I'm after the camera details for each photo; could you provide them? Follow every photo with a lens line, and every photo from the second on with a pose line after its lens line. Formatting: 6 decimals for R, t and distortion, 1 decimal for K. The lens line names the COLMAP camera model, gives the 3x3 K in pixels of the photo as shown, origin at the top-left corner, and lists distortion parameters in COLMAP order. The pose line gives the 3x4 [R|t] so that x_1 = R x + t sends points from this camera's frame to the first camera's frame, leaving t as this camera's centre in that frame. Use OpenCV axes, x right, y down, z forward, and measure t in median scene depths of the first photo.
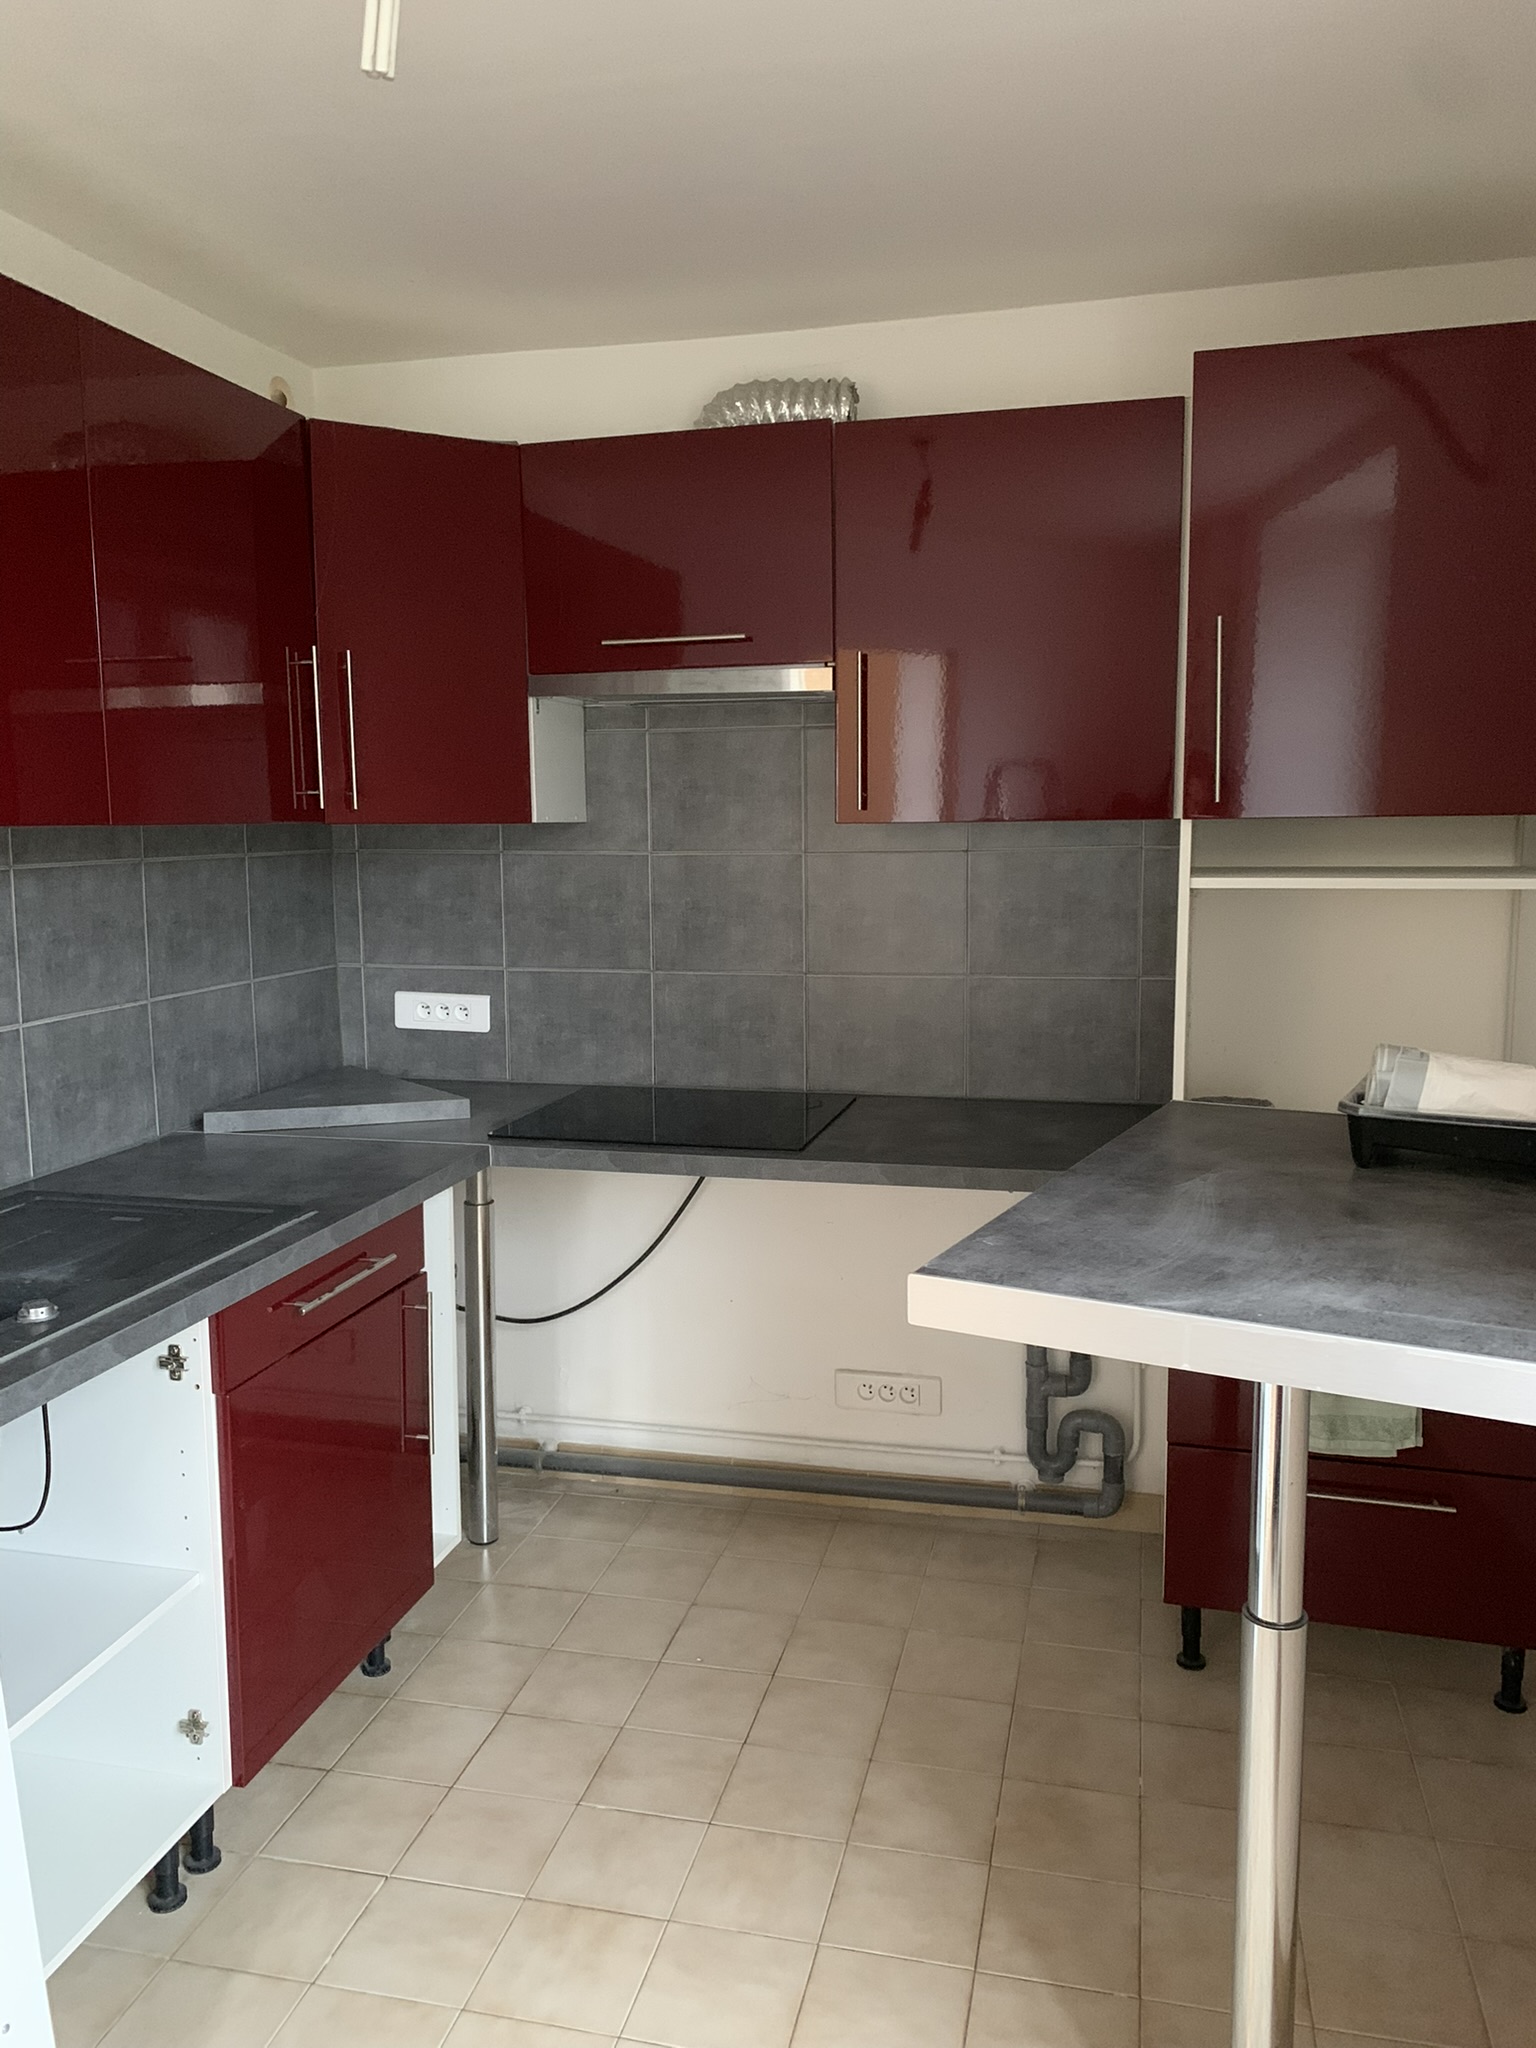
lens RADIAL K [[1655.8, 0, 768.0], [0, 1655.8, 1024.0], [0, 0, 1]] dist [0.032810, -0.010835]
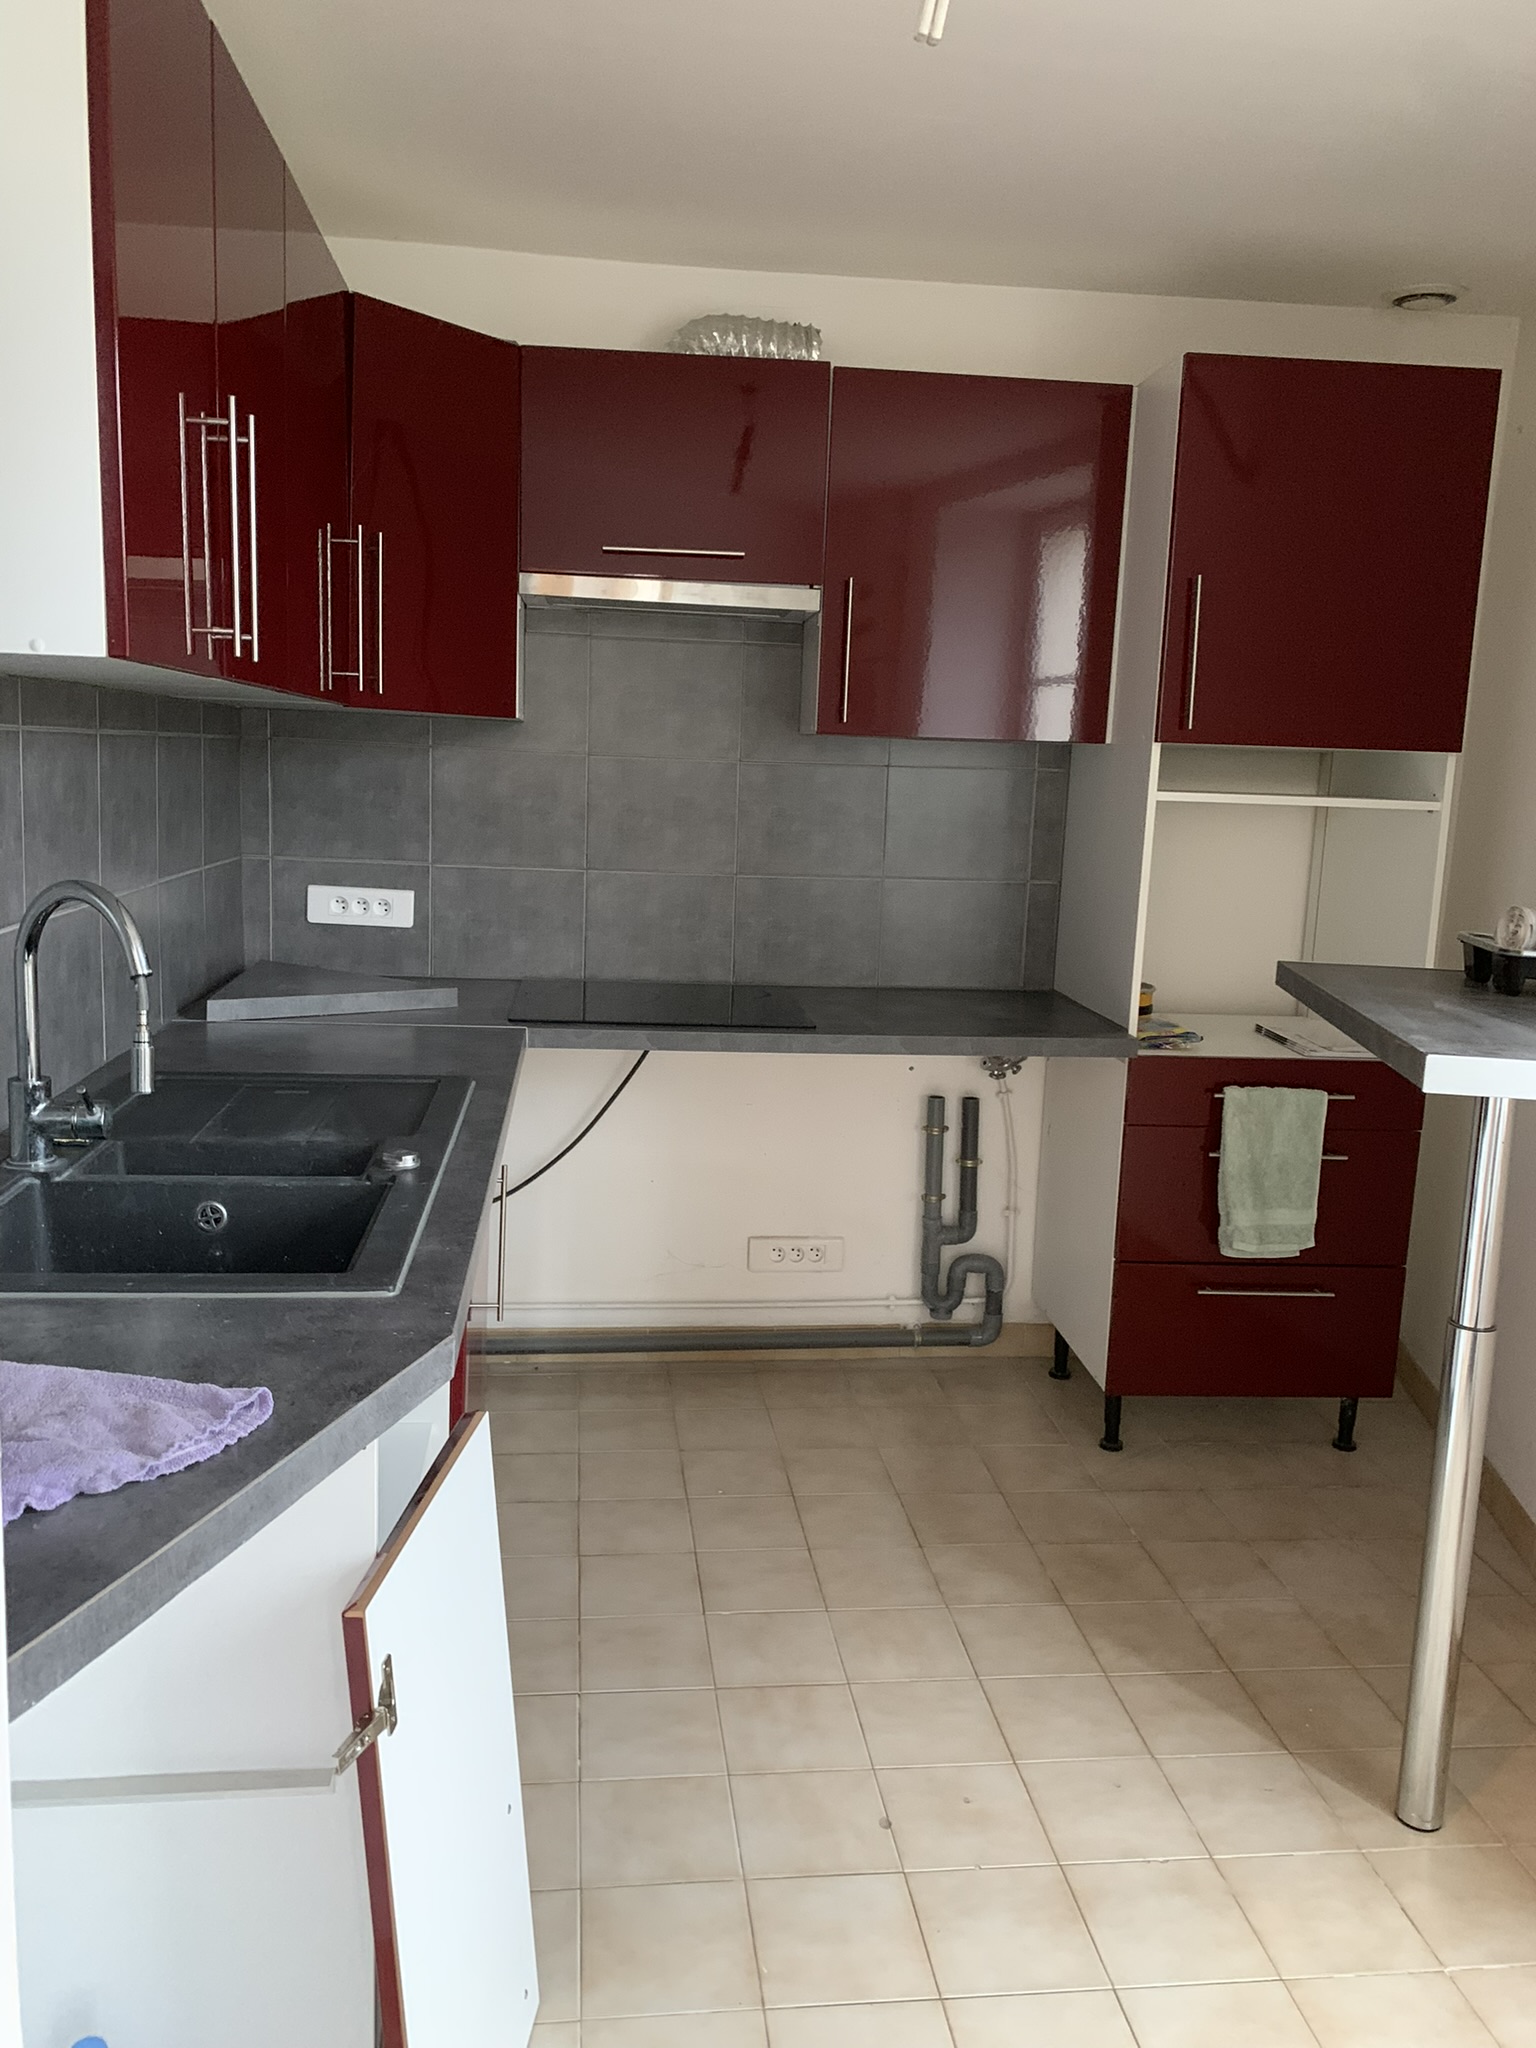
lens RADIAL K [[1655.8, 0, 768.0], [0, 1655.8, 1024.0], [0, 0, 1]] dist [0.032810, -0.010835]
pose [[0.929654, -0.012434, 0.368224, -0.362768], [-0.000298, 0.999405, 0.034502, 0.030916], [-0.368434, -0.032184, 0.929097, -0.018561]]
